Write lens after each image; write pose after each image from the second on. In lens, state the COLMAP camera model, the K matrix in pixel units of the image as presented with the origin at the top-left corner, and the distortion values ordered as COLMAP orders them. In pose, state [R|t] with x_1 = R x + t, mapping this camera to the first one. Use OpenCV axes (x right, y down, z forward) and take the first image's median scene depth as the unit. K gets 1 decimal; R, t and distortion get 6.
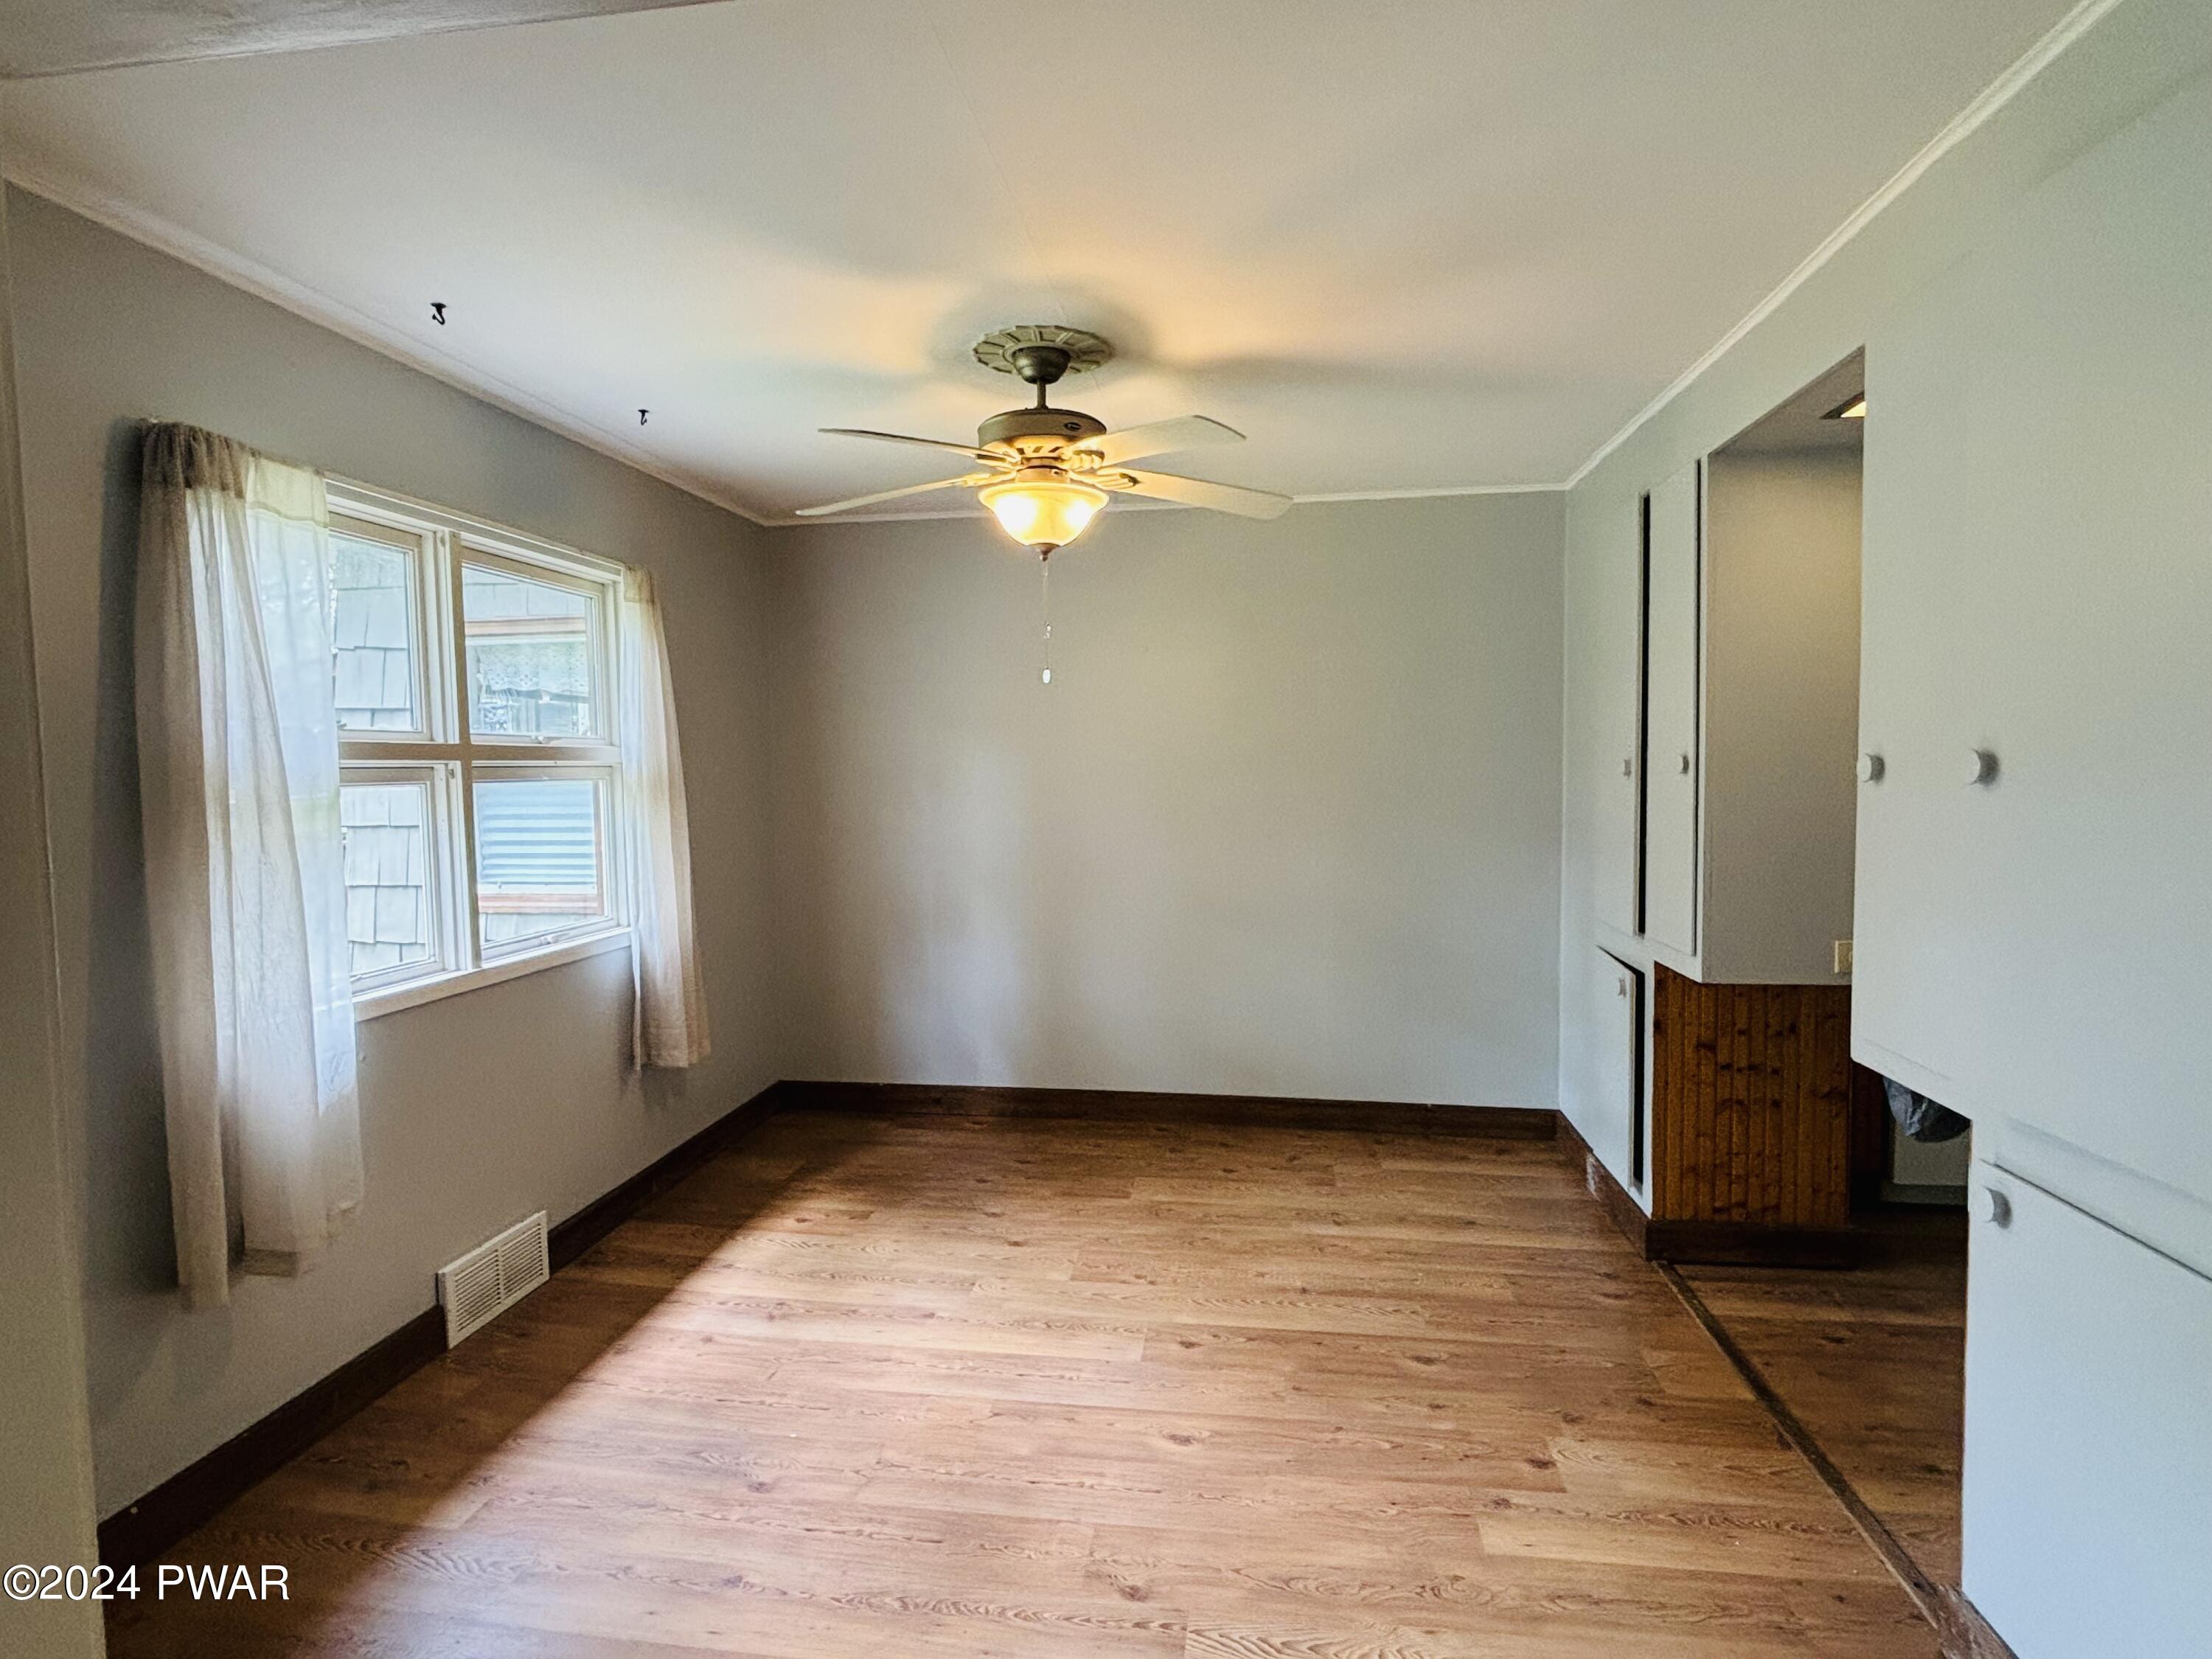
lens RADIAL K [[1163.0, 0, 1101.1], [0, 1163.0, 818.8], [0, 0, 1]] dist [-0.000375, -0.000859]
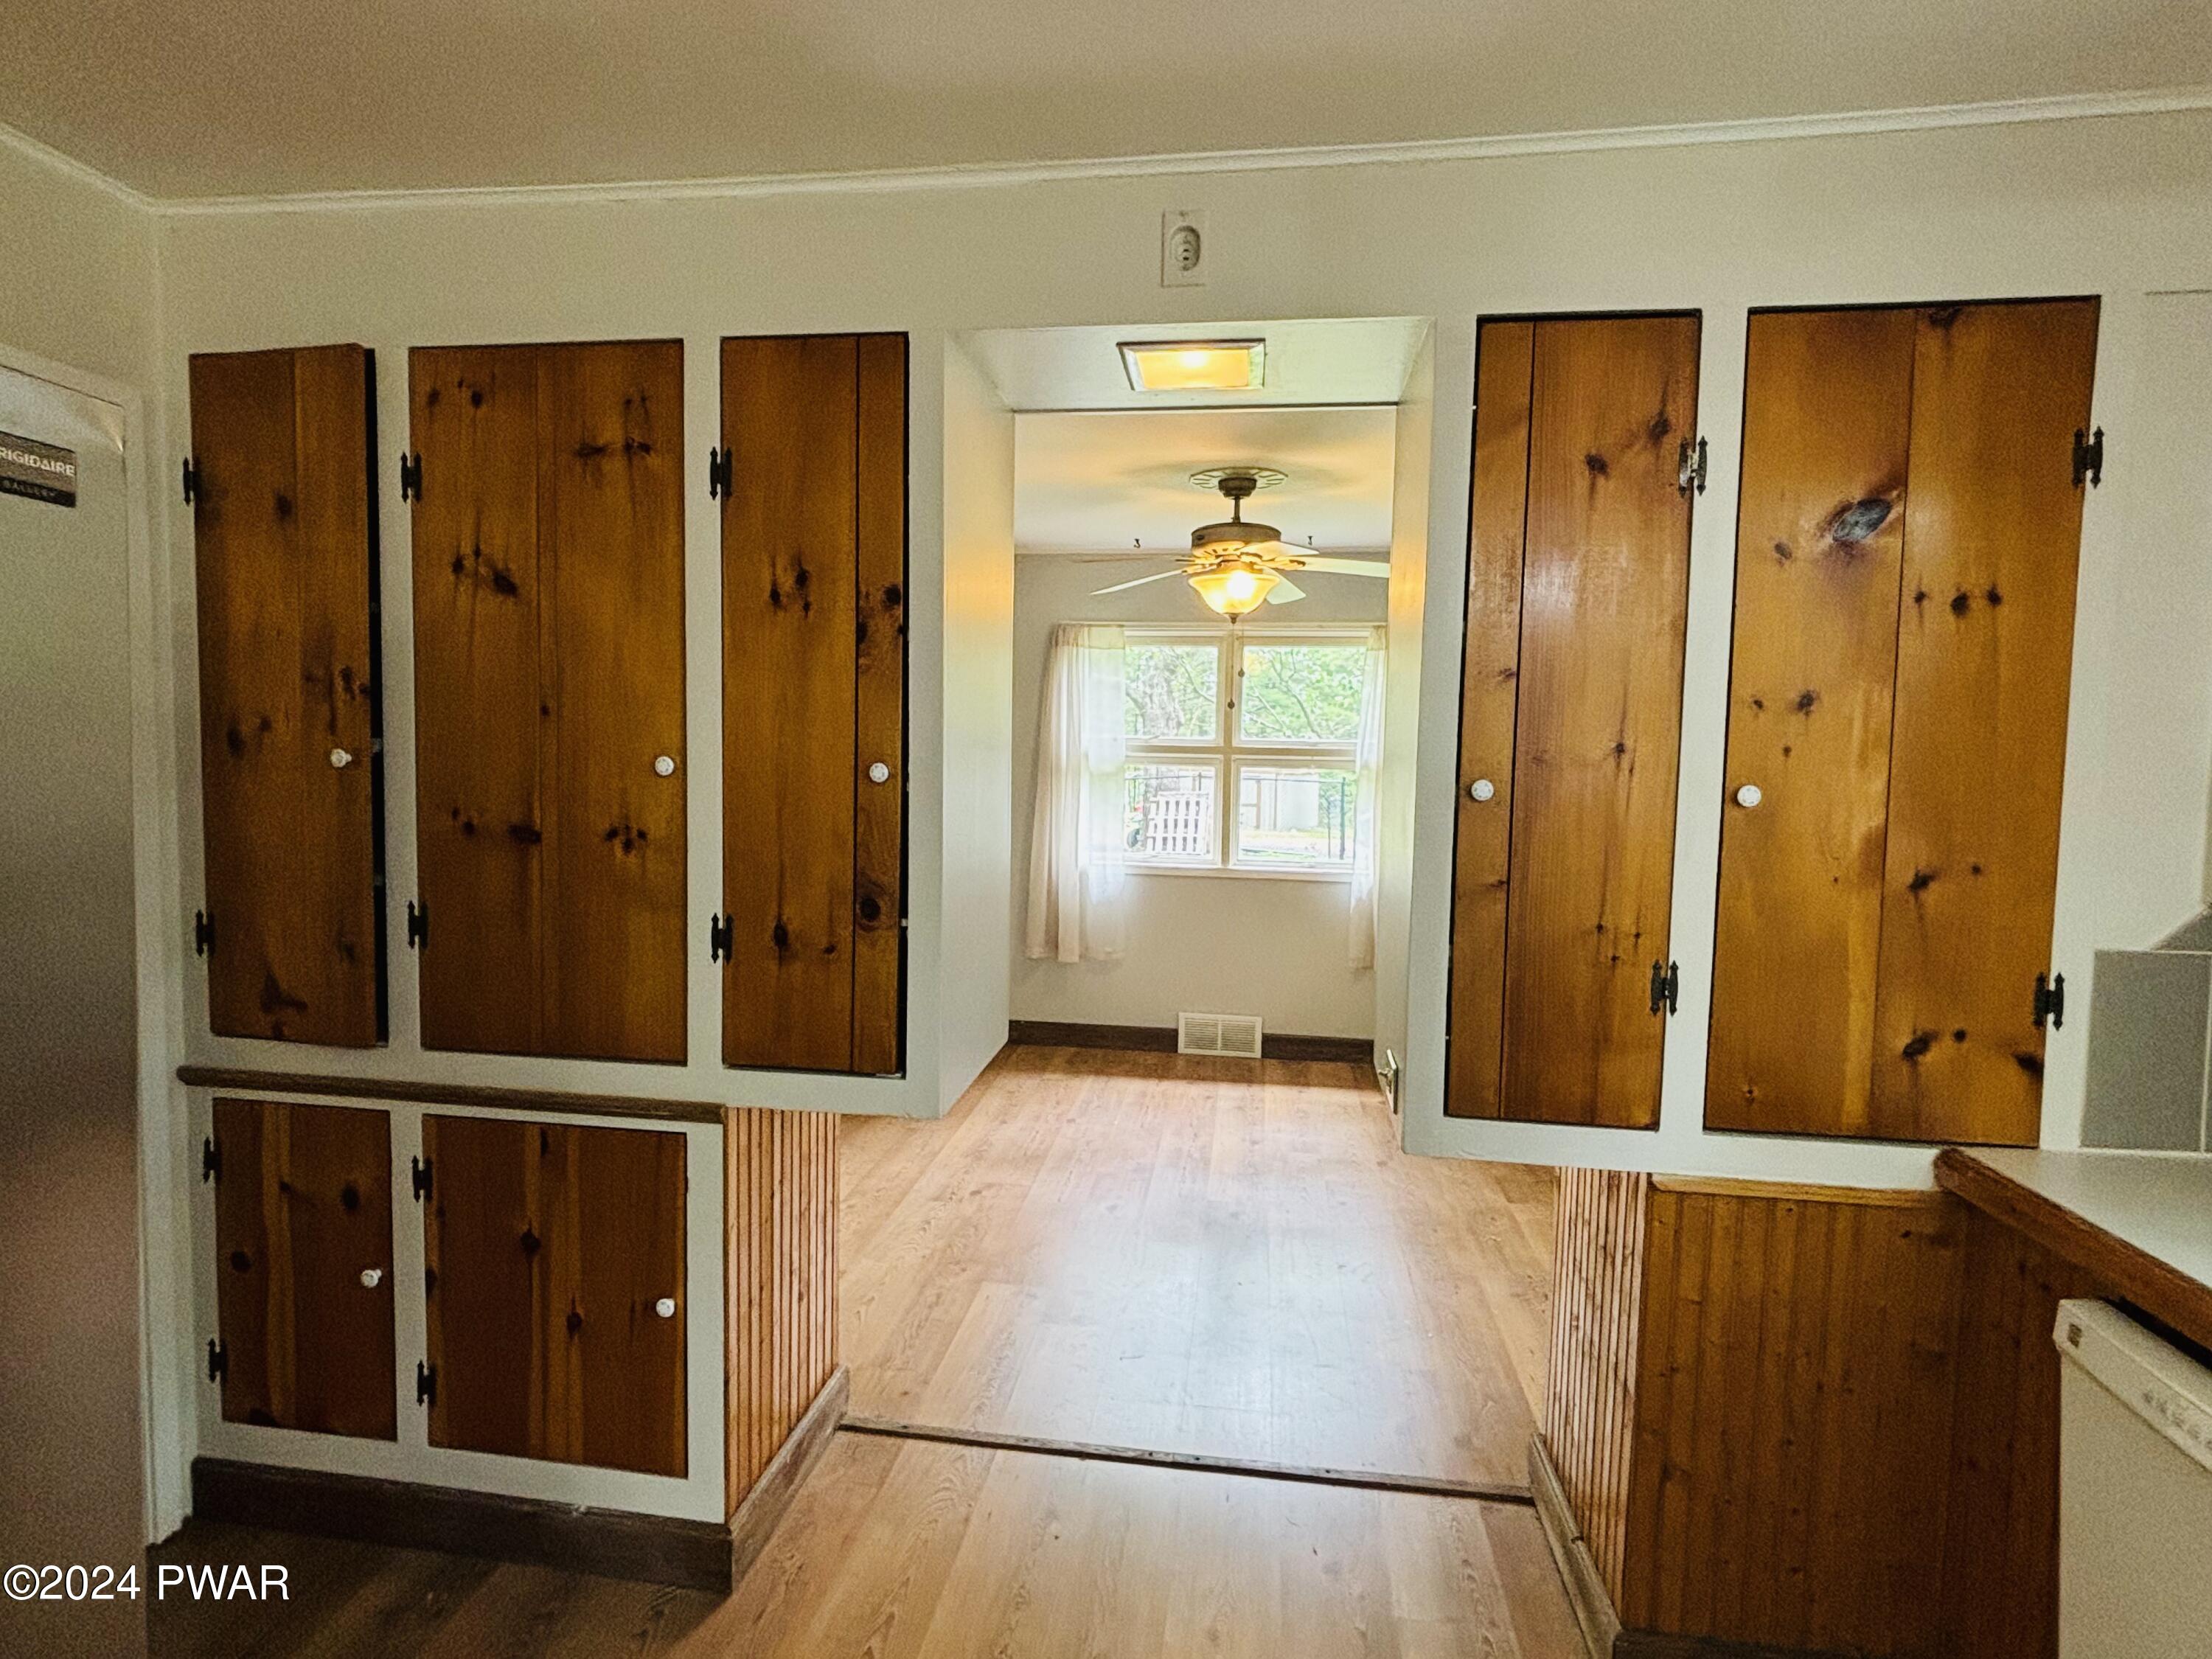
lens RADIAL K [[1163.0, 0, 1101.1], [0, 1163.0, 818.8], [0, 0, 1]] dist [-0.000375, -0.000859]
pose [[0.000854, 0.078671, -0.996900, 1.338825], [-0.073604, 0.994201, 0.078395, -0.080958], [0.997287, 0.073309, 0.006639, 0.808747]]
